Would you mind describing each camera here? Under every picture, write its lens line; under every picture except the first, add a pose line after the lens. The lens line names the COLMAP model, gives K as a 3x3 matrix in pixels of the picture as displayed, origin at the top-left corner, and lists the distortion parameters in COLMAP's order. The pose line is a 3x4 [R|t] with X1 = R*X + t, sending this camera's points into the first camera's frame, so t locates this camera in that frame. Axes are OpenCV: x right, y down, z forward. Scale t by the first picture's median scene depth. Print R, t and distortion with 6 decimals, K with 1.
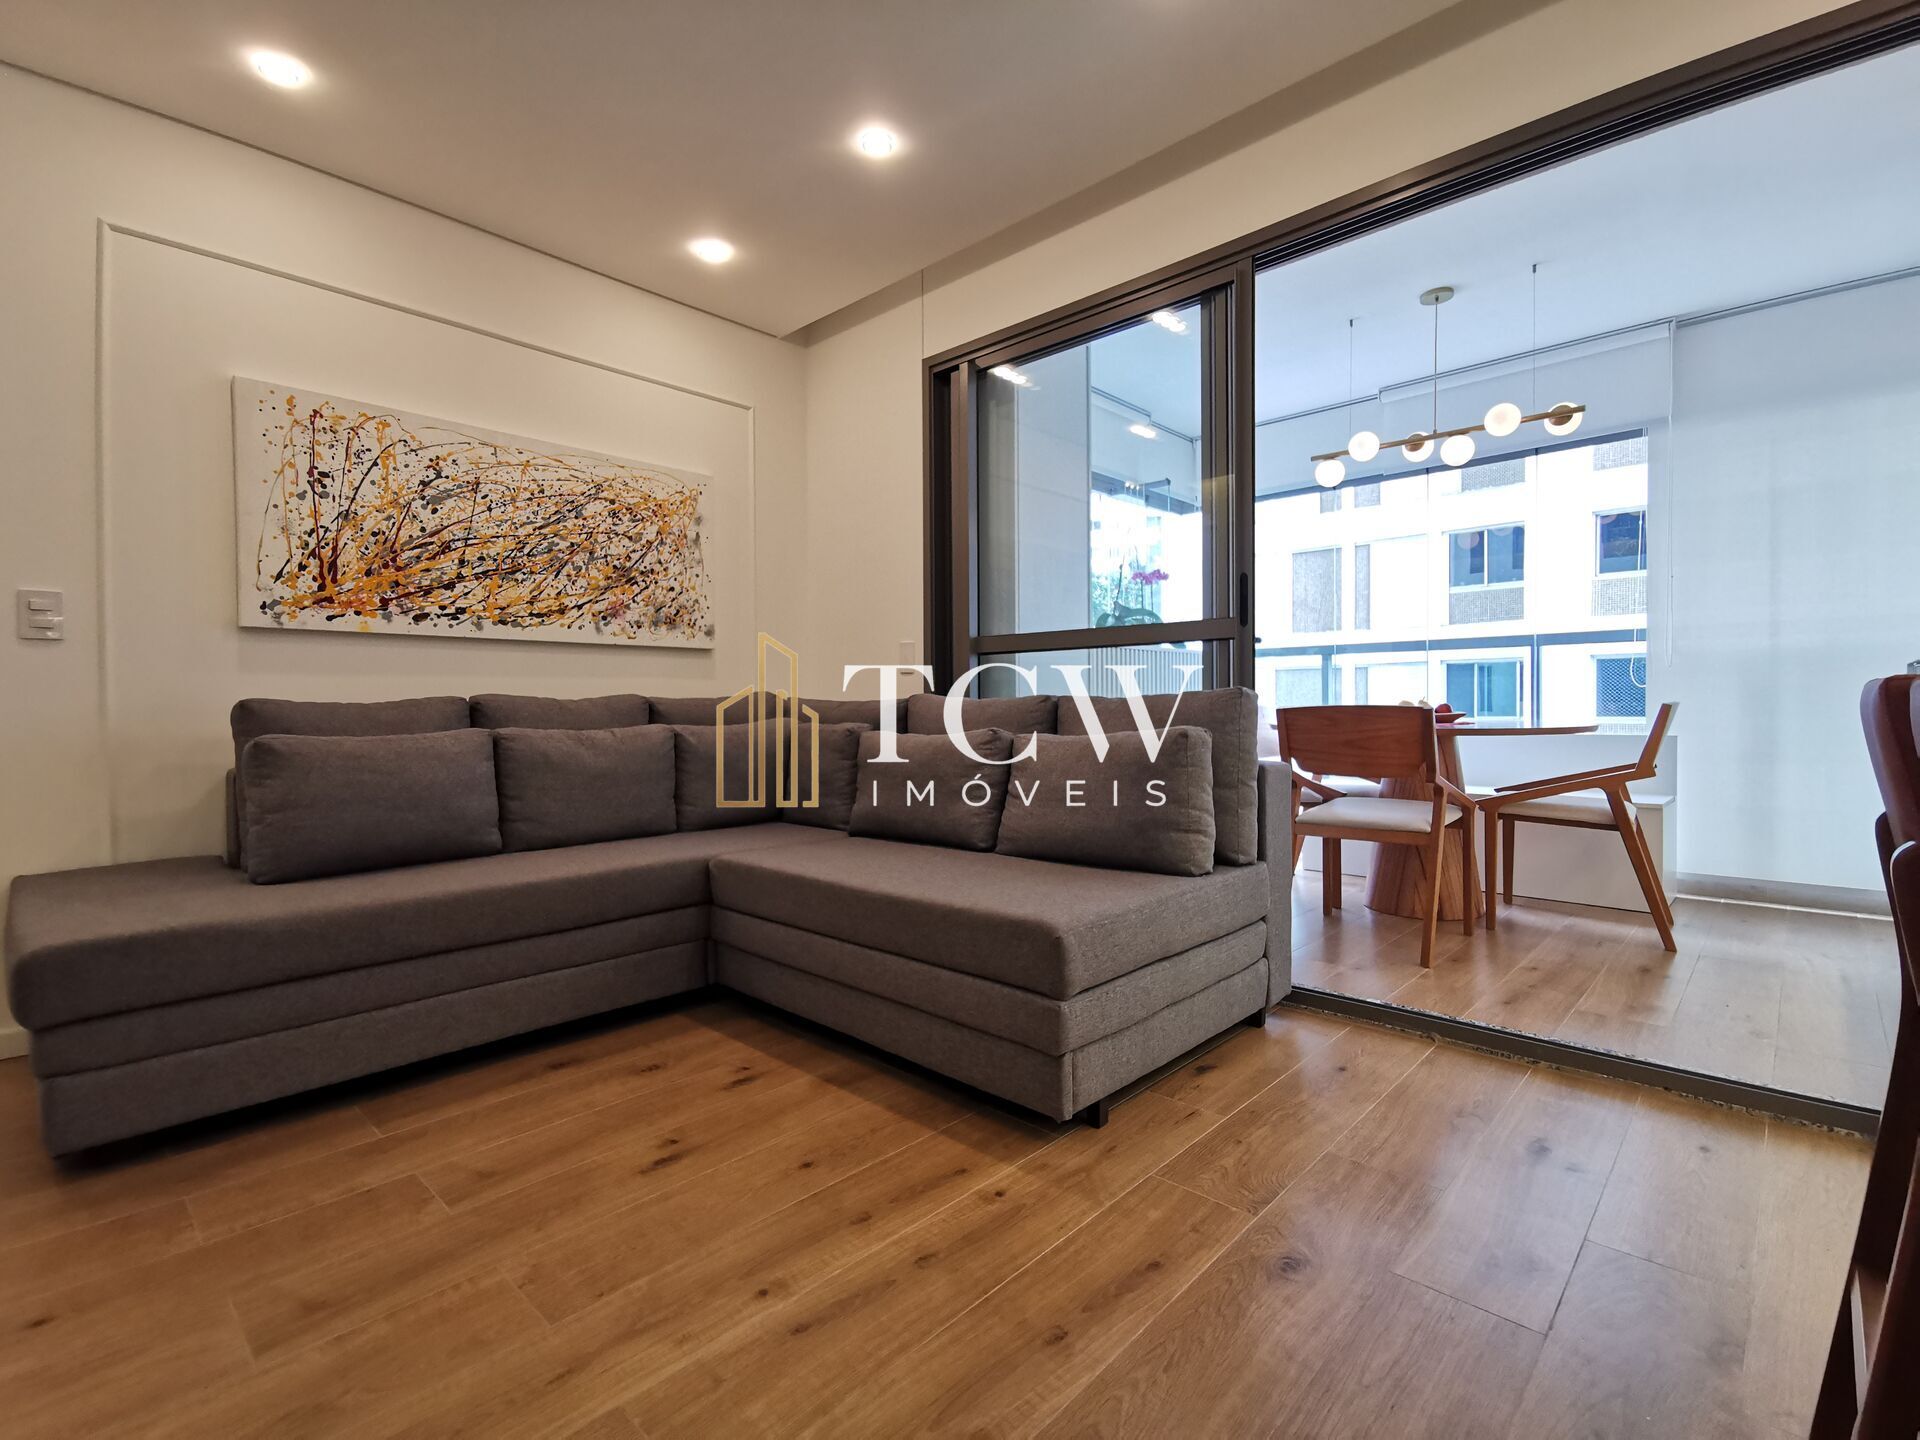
lens RADIAL K [[900.4, 0, 958.1], [0, 900.4, 712.6], [0, 0, 1]] dist [-0.005809, -0.001839]
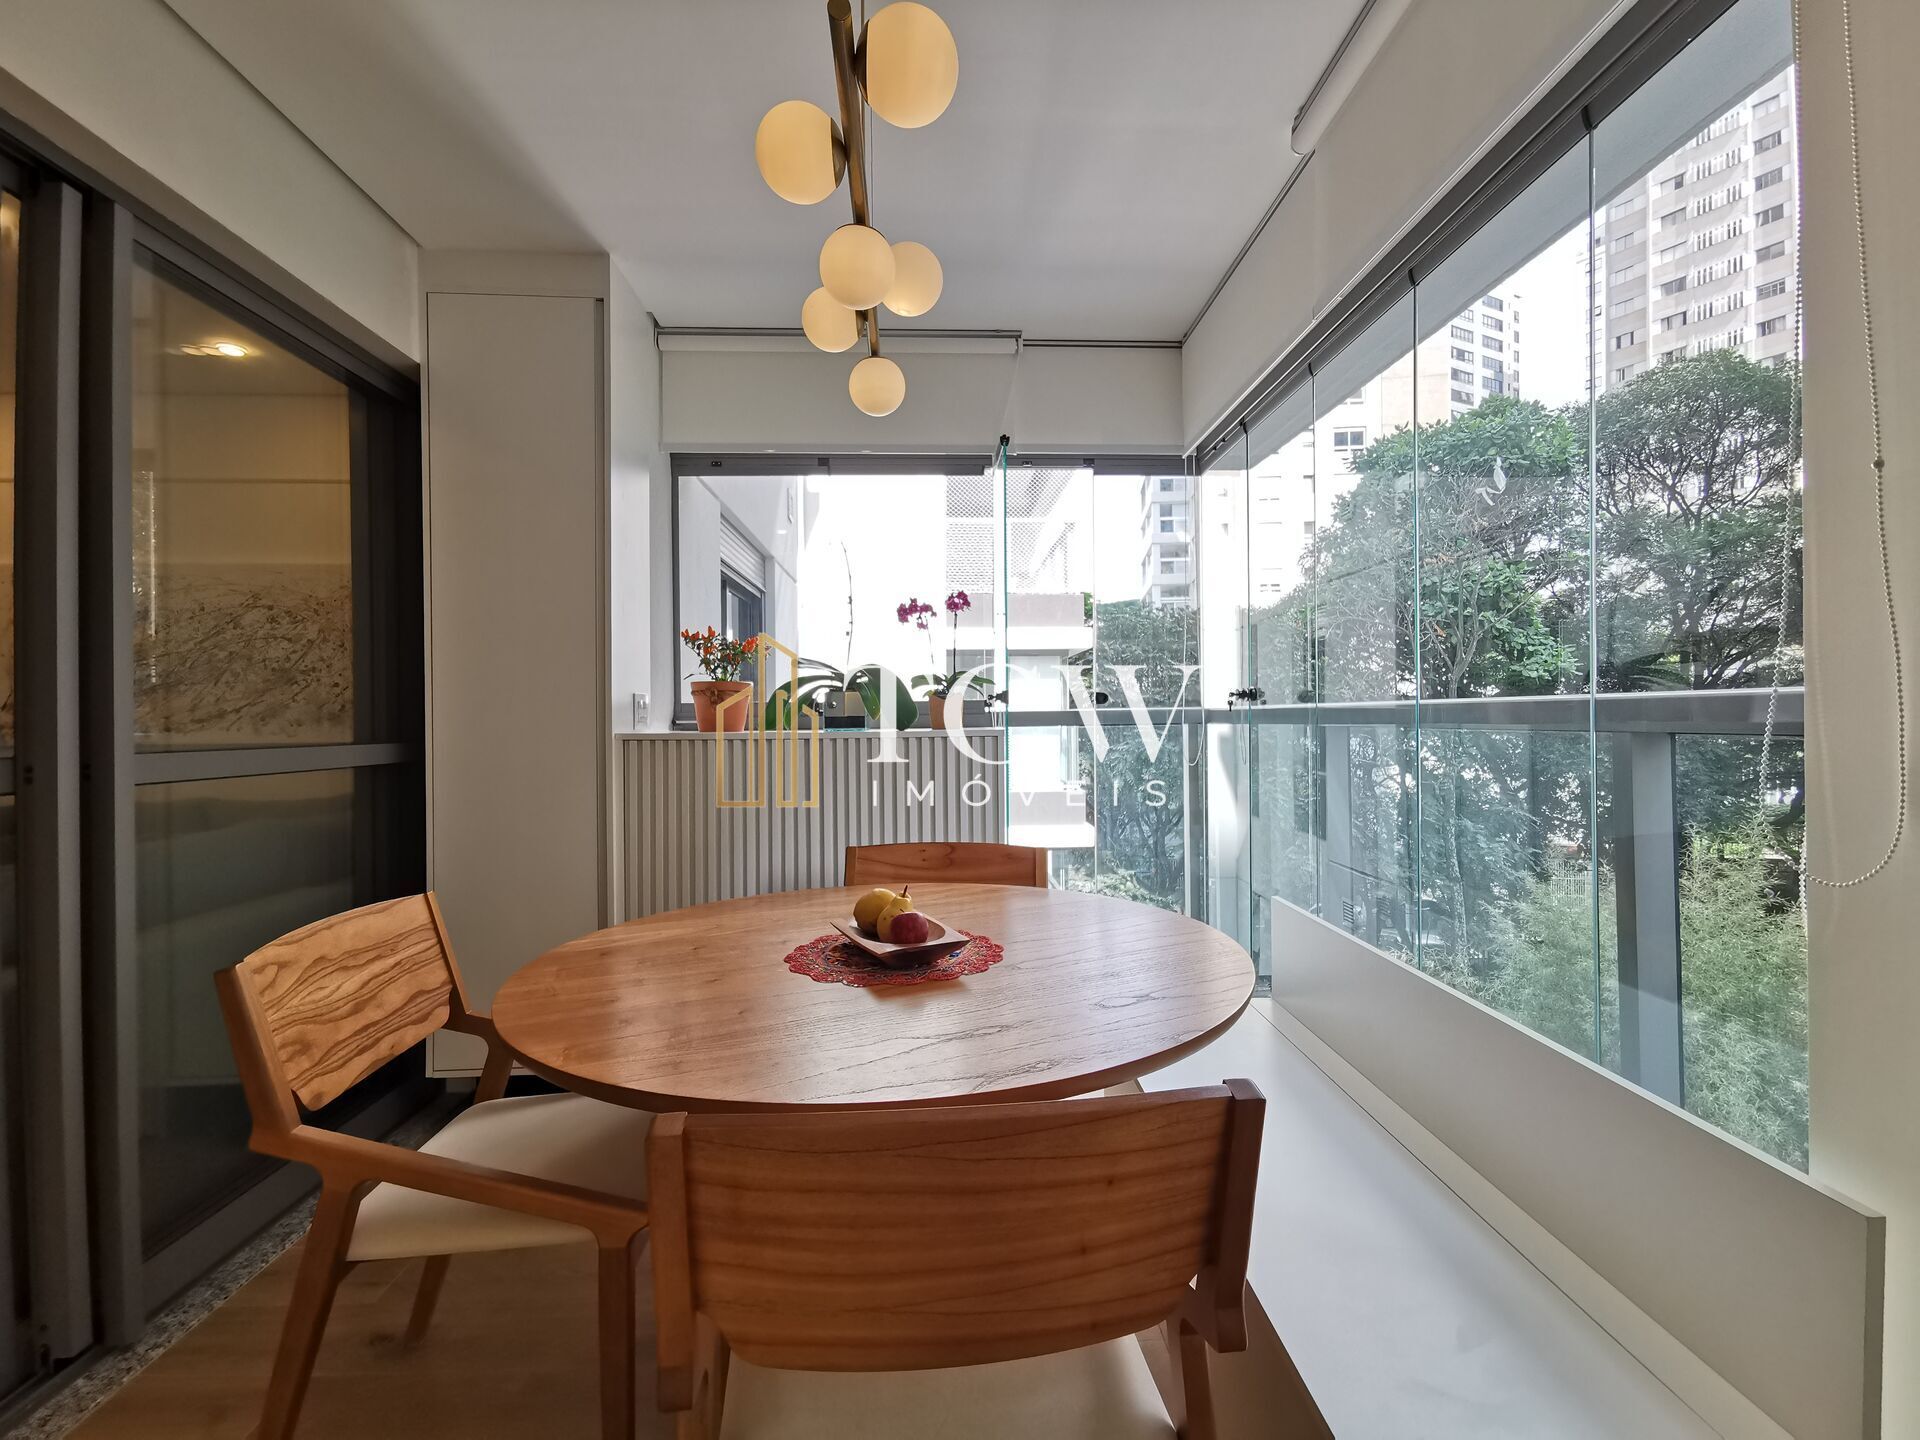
lens RADIAL K [[900.4, 0, 963.1], [0, 900.4, 718.7], [0, 0, 1]] dist [-0.005809, -0.001839]
pose [[0.722017, 0.000991, -0.691875, 0.934064], [-0.002796, 0.999995, -0.001485, -0.106749], [0.691870, 0.003007, 0.722016, 0.812167]]
